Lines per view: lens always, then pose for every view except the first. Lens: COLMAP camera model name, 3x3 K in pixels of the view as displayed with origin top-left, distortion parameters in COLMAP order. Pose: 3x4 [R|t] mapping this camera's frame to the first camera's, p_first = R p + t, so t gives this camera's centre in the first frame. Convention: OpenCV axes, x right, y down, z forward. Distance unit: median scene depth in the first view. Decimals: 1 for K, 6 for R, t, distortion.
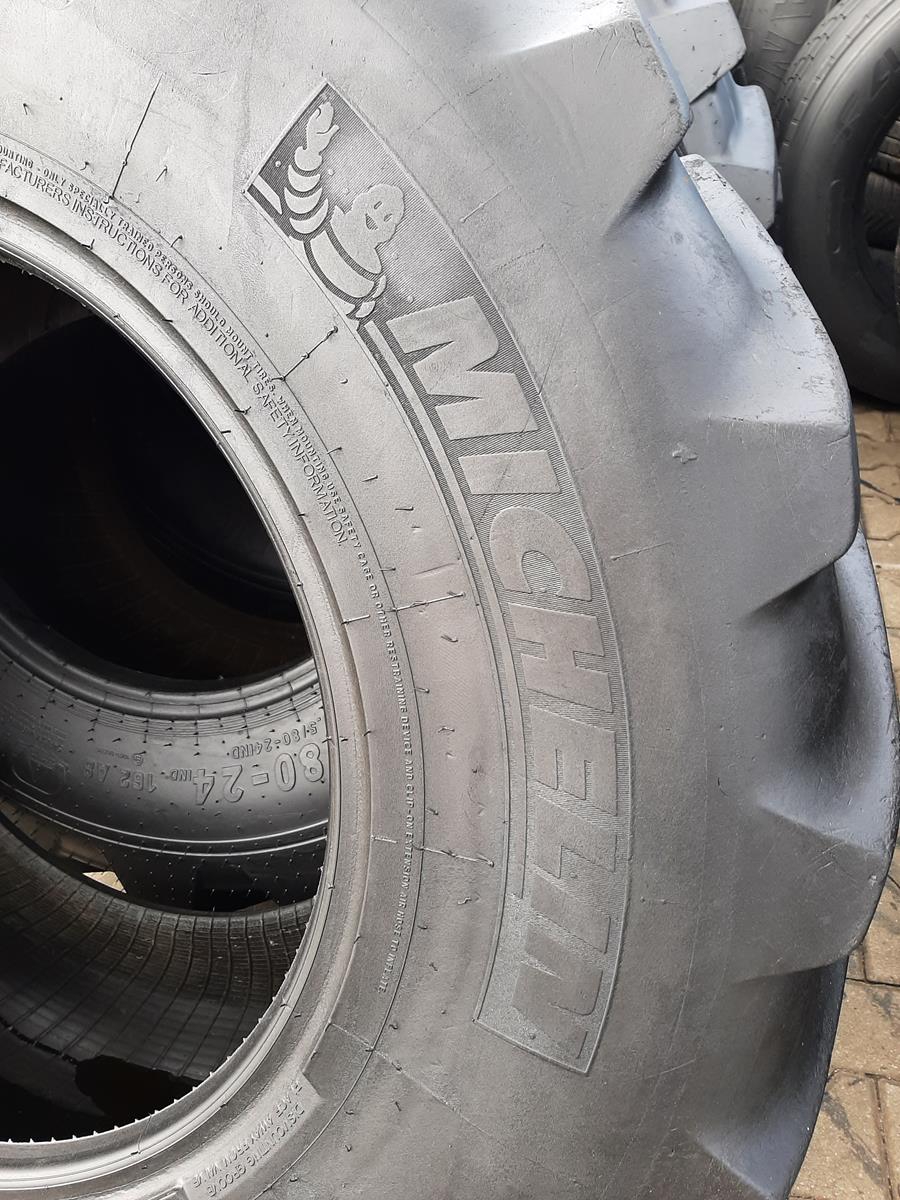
lens RADIAL K [[917.0, 0, 450.0], [0, 917.0, 600.0], [0, 0, 1]] dist [0.034730, -0.118536]
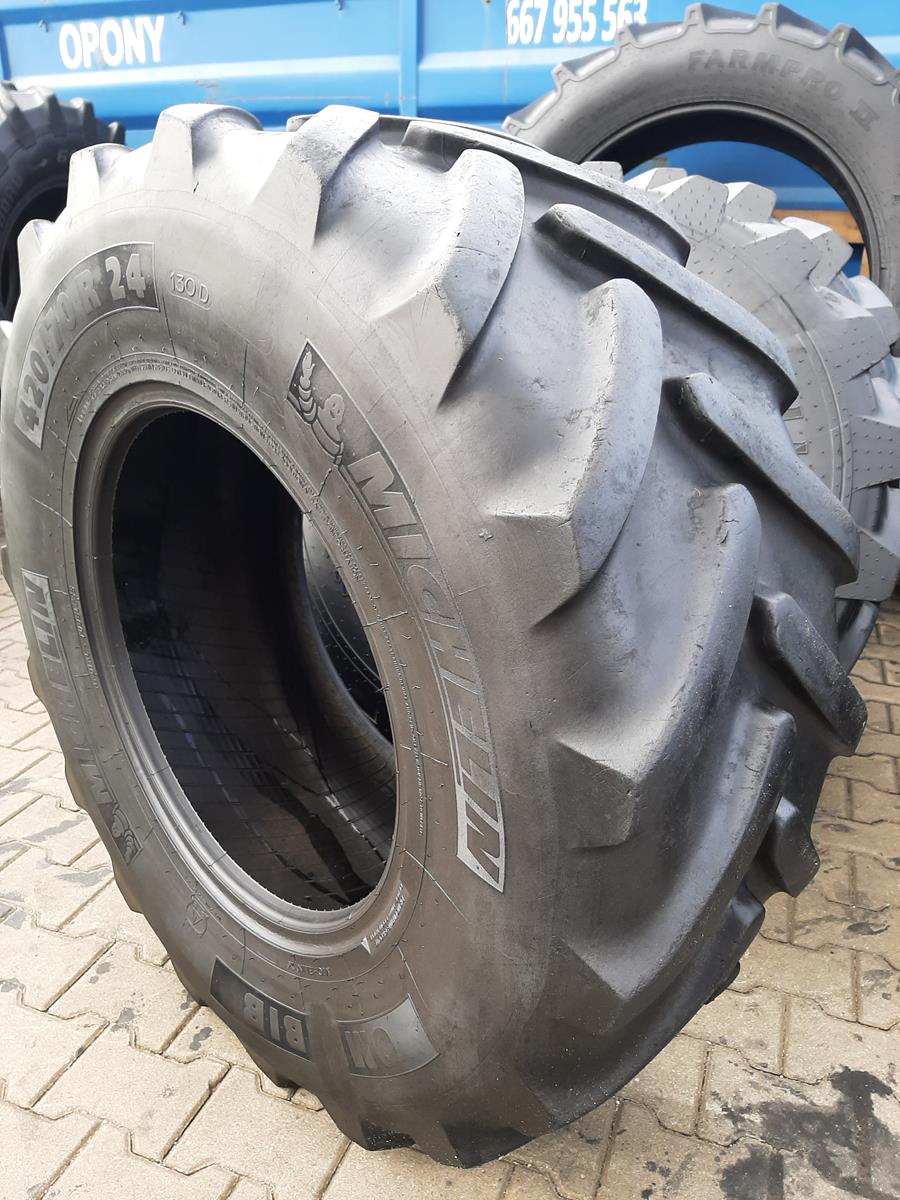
lens RADIAL K [[917.0, 0, 450.0], [0, 917.0, 600.0], [0, 0, 1]] dist [0.034730, -0.118536]
pose [[0.867558, 0.000879, -0.497335, 1.005484], [0.048385, 0.995106, 0.086161, -0.183336], [0.494976, -0.098813, 0.863270, -0.495091]]
